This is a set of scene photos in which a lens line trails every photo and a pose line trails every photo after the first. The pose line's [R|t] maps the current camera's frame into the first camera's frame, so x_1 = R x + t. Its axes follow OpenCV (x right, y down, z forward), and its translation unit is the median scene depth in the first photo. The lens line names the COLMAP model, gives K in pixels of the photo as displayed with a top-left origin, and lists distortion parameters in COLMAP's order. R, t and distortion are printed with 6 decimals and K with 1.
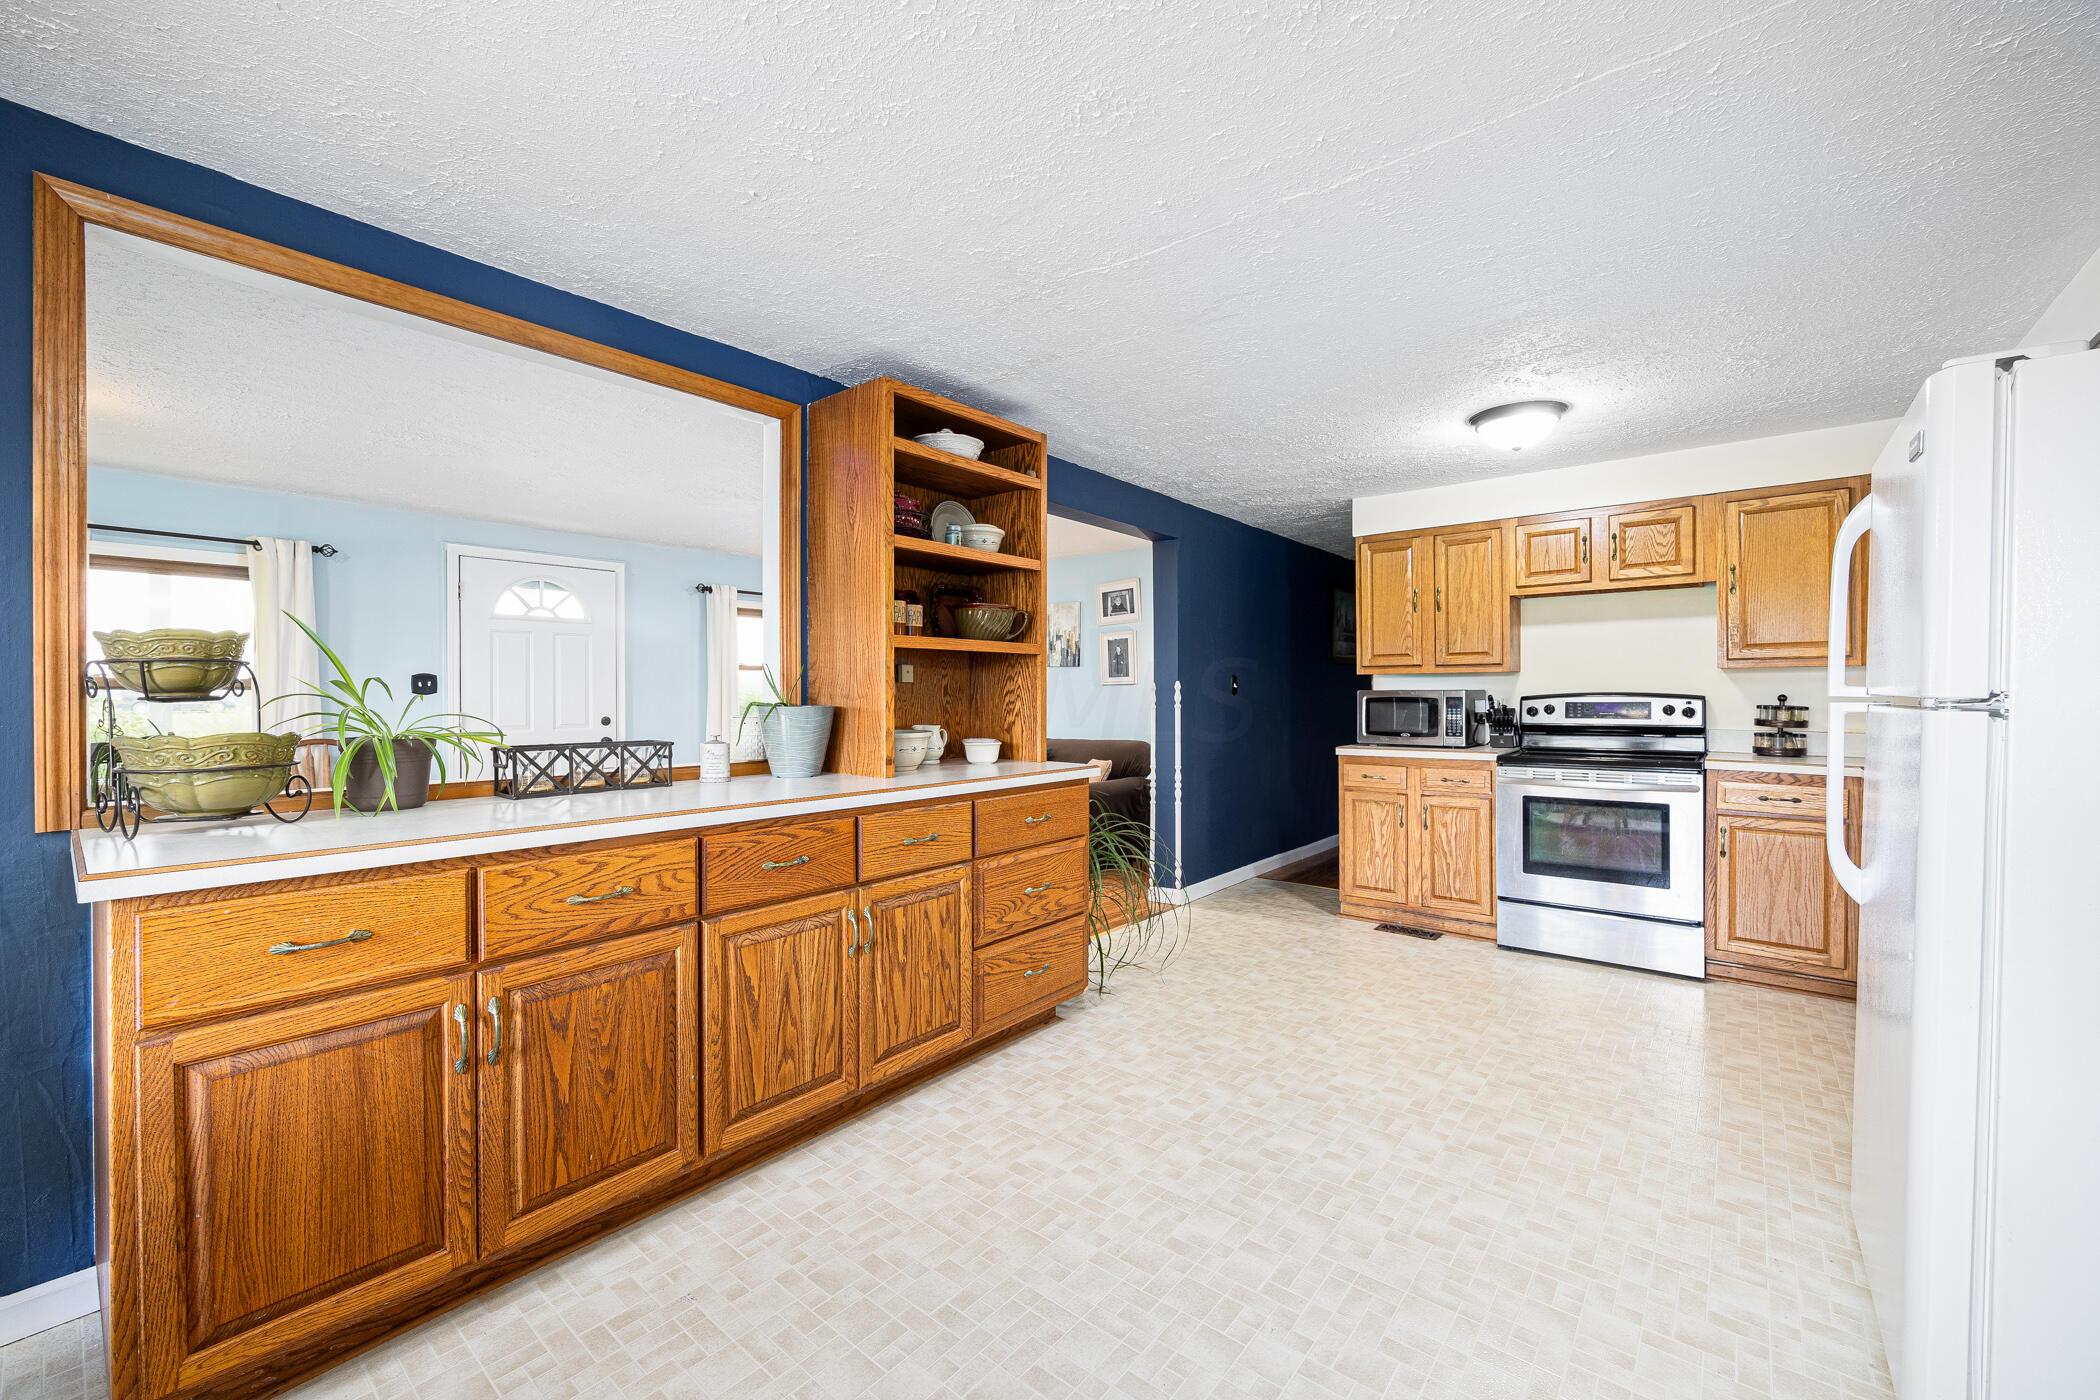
lens RADIAL K [[837.9, 0, 1050.0], [0, 837.9, 700.0], [0, 0, 1]] dist [-0.002690, 0.000359]
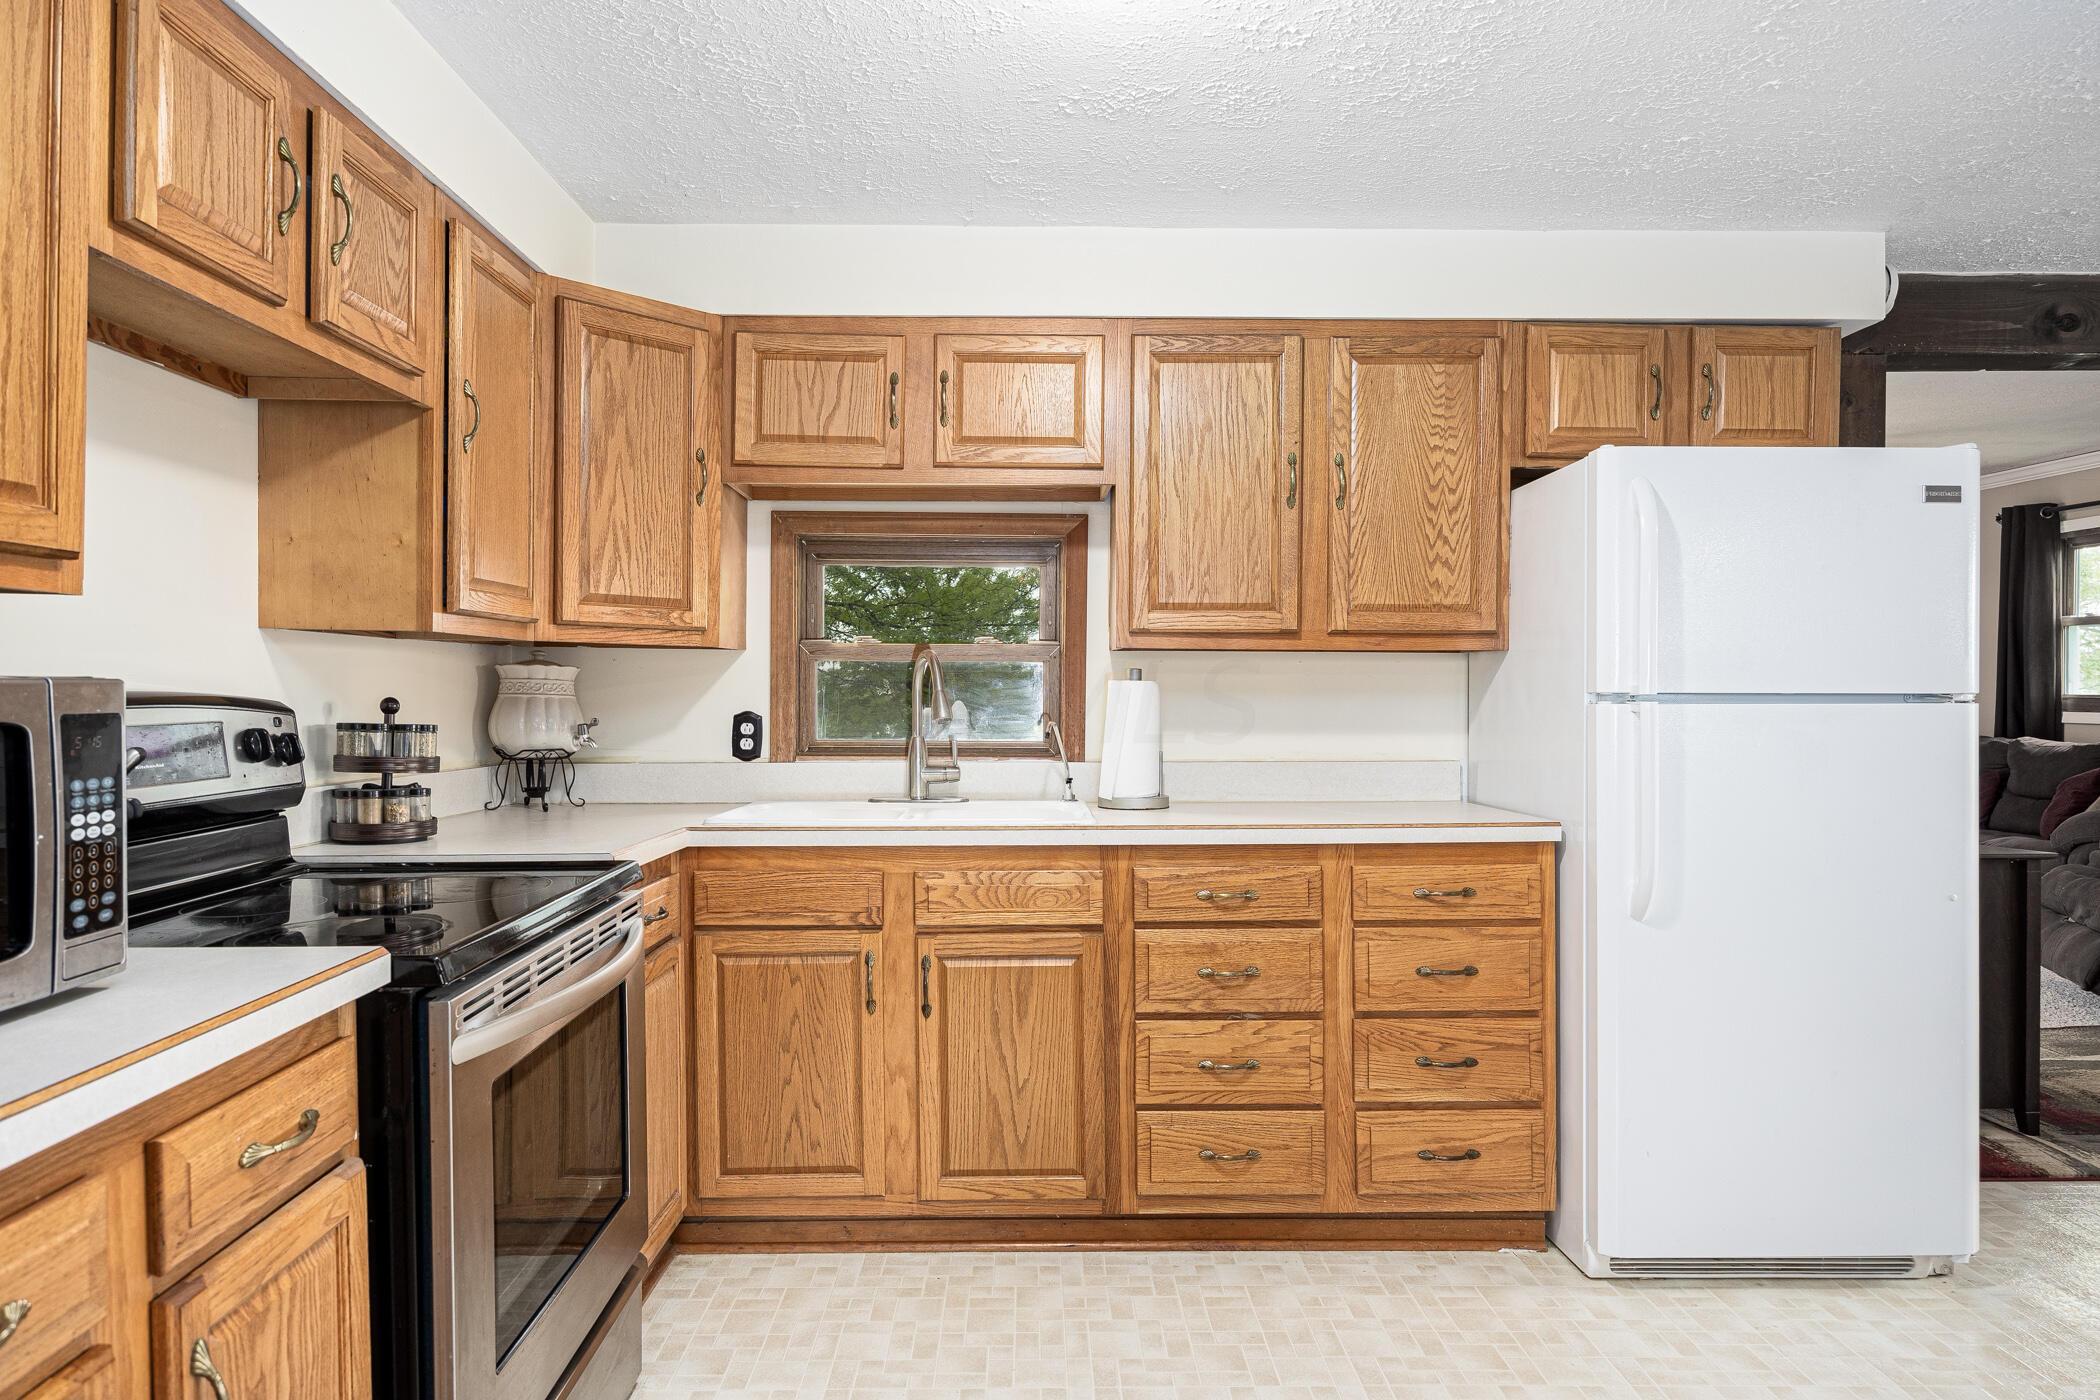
lens RADIAL K [[1264.9, 0, 1036.7], [0, 1264.9, 716.5], [0, 0, 1]] dist [-0.004516, -0.000876]
pose [[-0.642448, -0.009526, 0.766270, 0.162112], [0.009207, 0.999755, 0.020148, -0.006896], [-0.766274, 0.019999, -0.642203, 1.175659]]
